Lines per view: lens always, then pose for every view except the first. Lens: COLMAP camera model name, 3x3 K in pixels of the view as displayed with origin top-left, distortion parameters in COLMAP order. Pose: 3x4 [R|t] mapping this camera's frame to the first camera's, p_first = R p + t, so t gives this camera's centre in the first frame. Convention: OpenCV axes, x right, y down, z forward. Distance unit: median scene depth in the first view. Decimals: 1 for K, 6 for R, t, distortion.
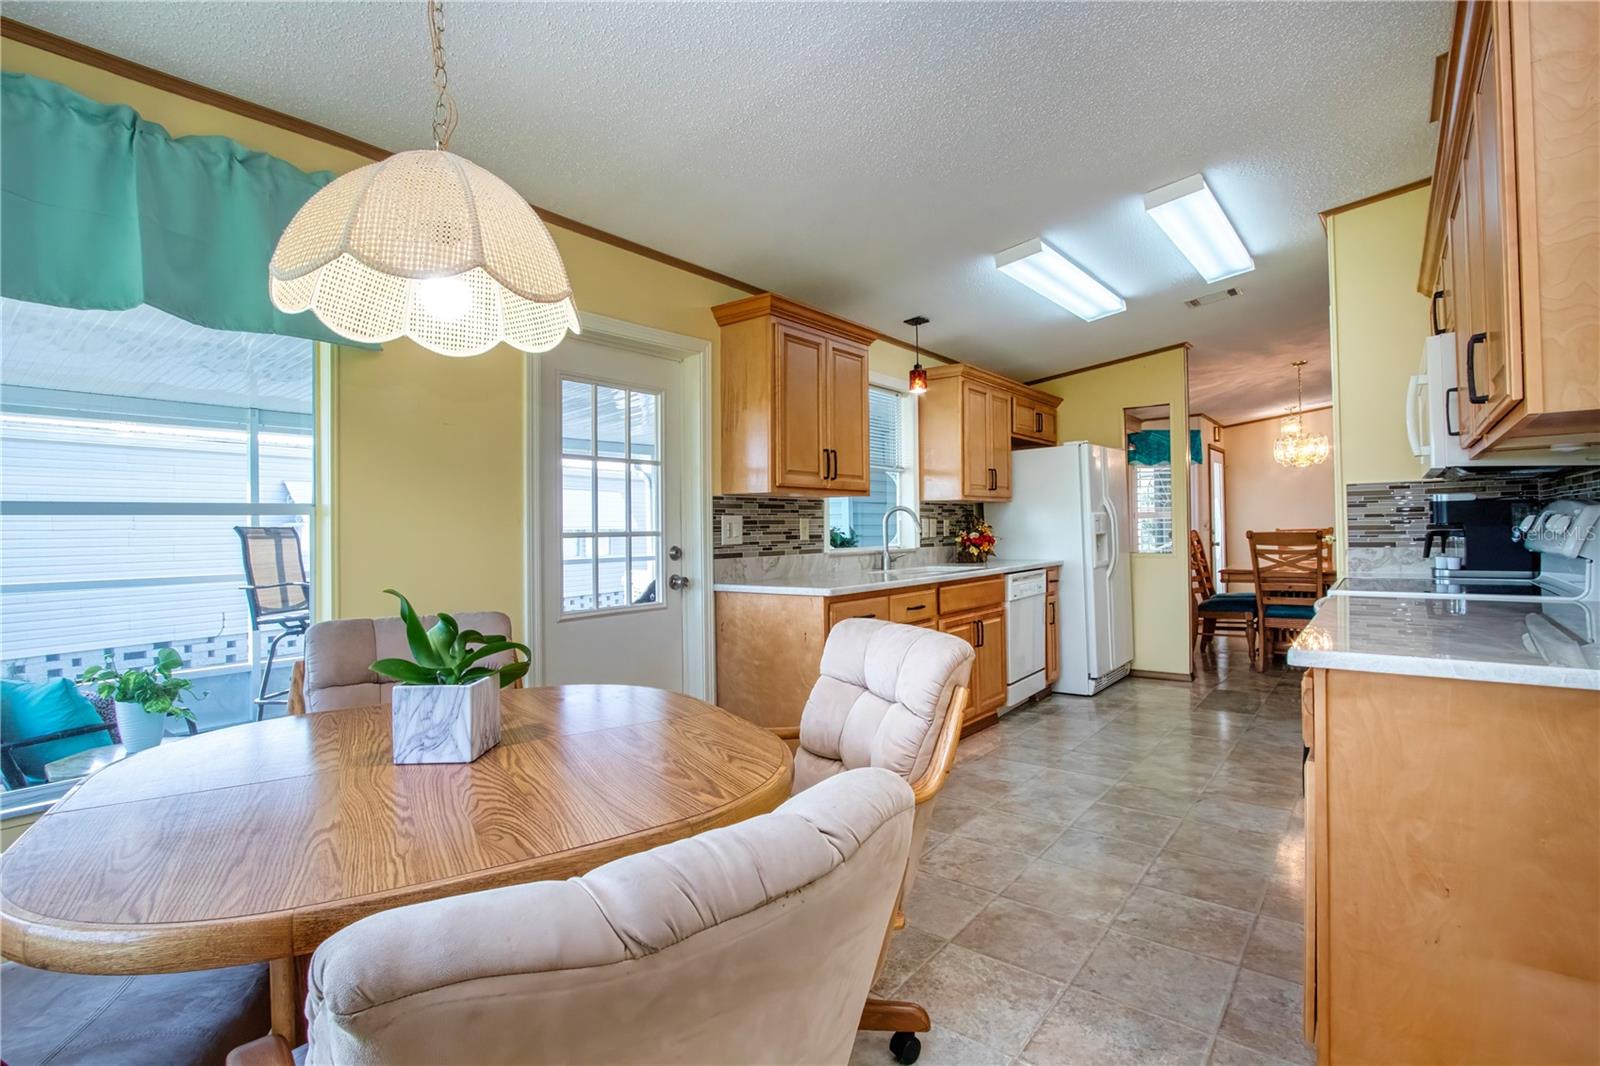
lens RADIAL K [[753.8, 0, 826.7], [0, 753.8, 522.3], [0, 0, 1]] dist [-0.014660, -0.000135]
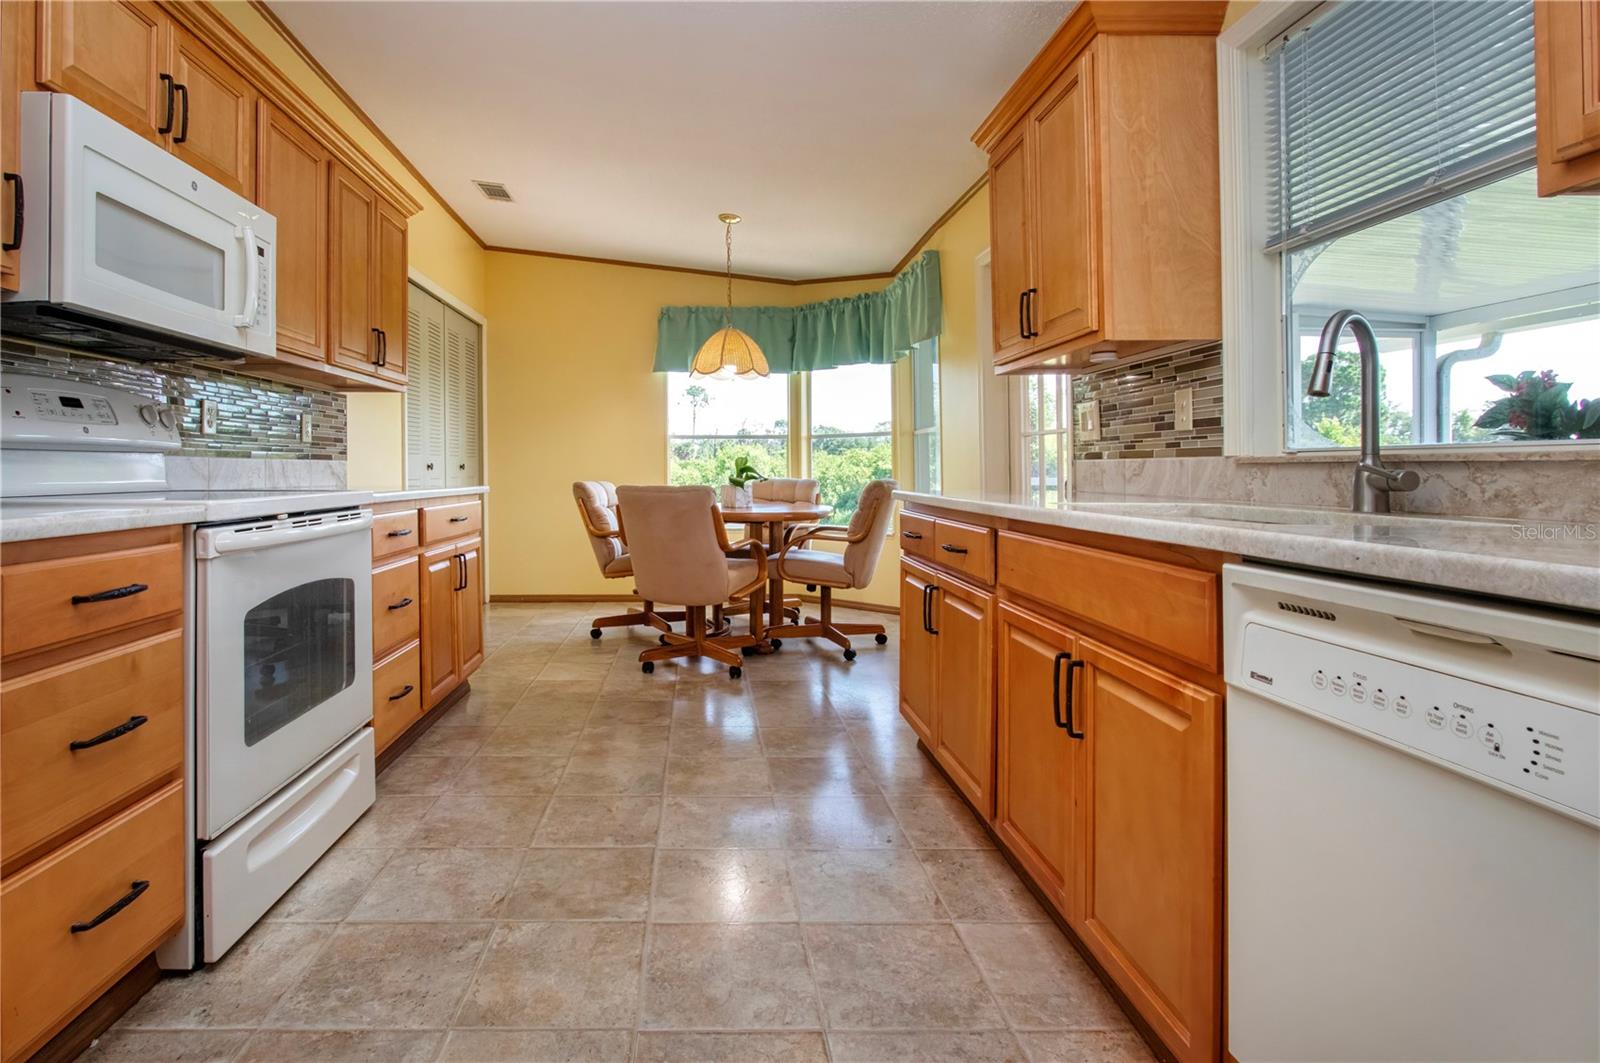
lens RADIAL K [[804.5, 0, 701.7], [0, 804.5, 526.6], [0, 0, 1]] dist [-0.015774, 0.000727]
pose [[-0.802610, 0.055979, -0.593872, 0.639900], [0.016294, 0.997273, 0.071982, 0.049899], [0.596282, 0.048097, -0.801333, 1.388368]]
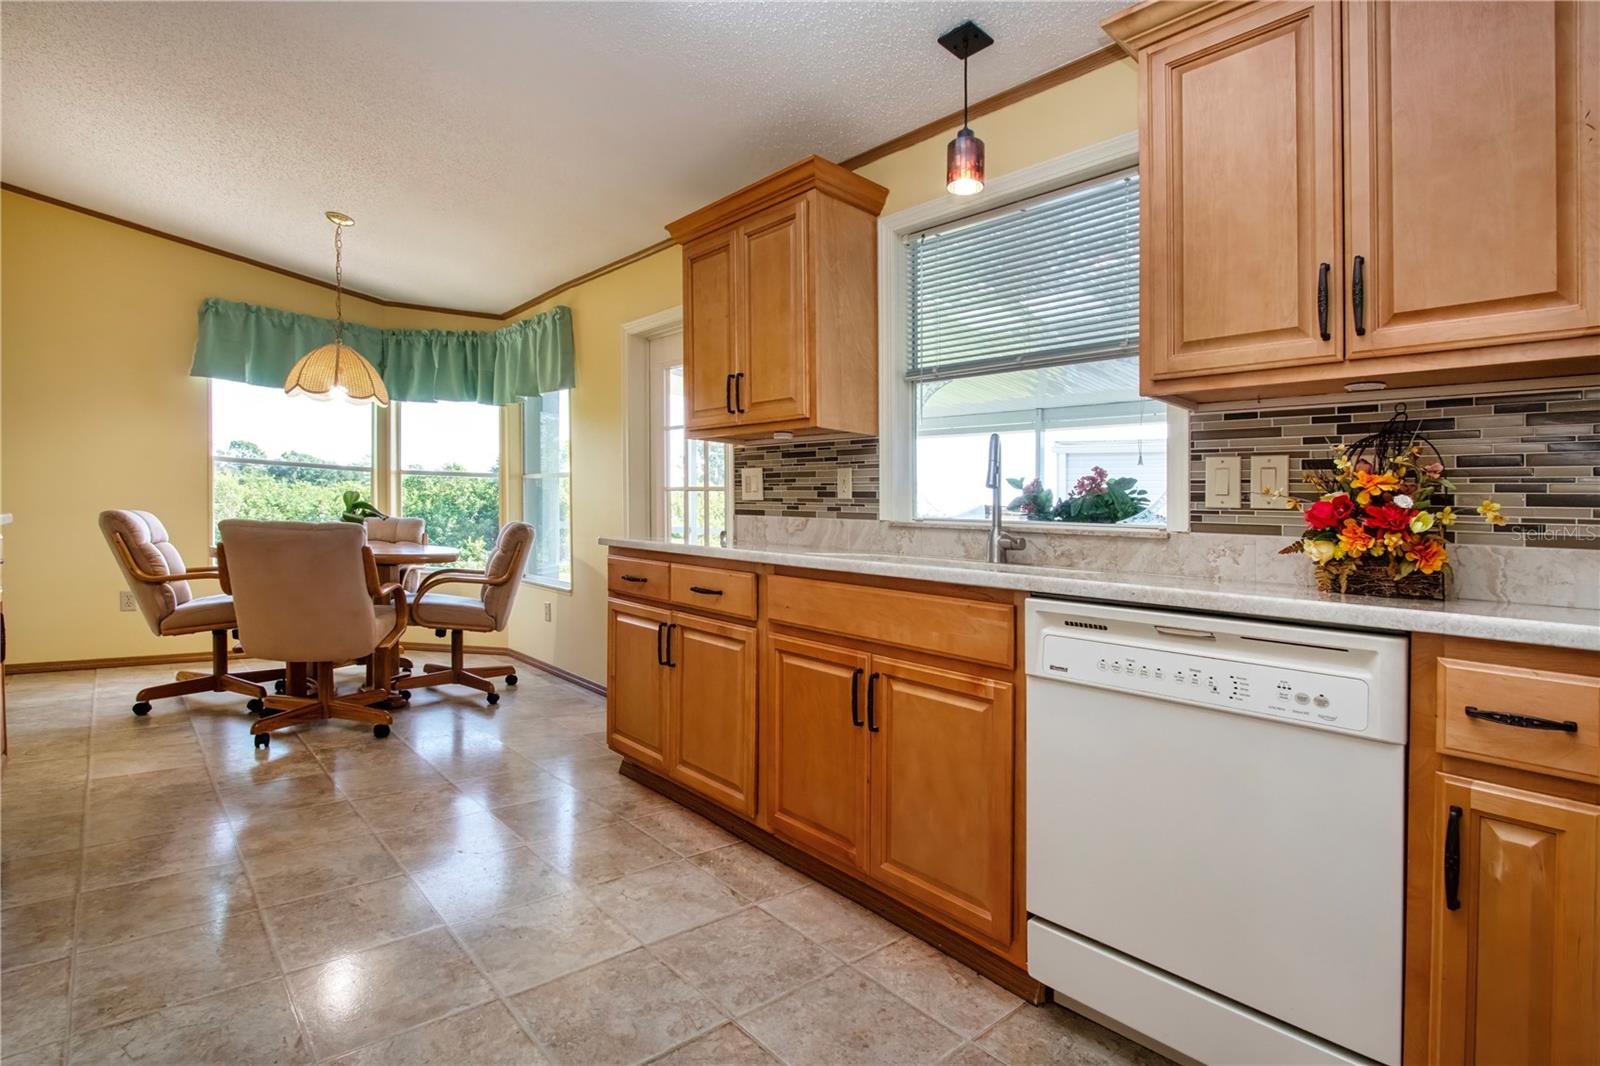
lens RADIAL K [[777.6, 0, 788.2], [0, 777.6, 567.2], [0, 0, 1]] dist [-0.018124, 0.000678]
pose [[-0.202113, 0.059096, -0.977578, 0.777124], [-0.035200, 0.997094, 0.067554, 0.044511], [0.978729, 0.048065, -0.199445, 1.218501]]
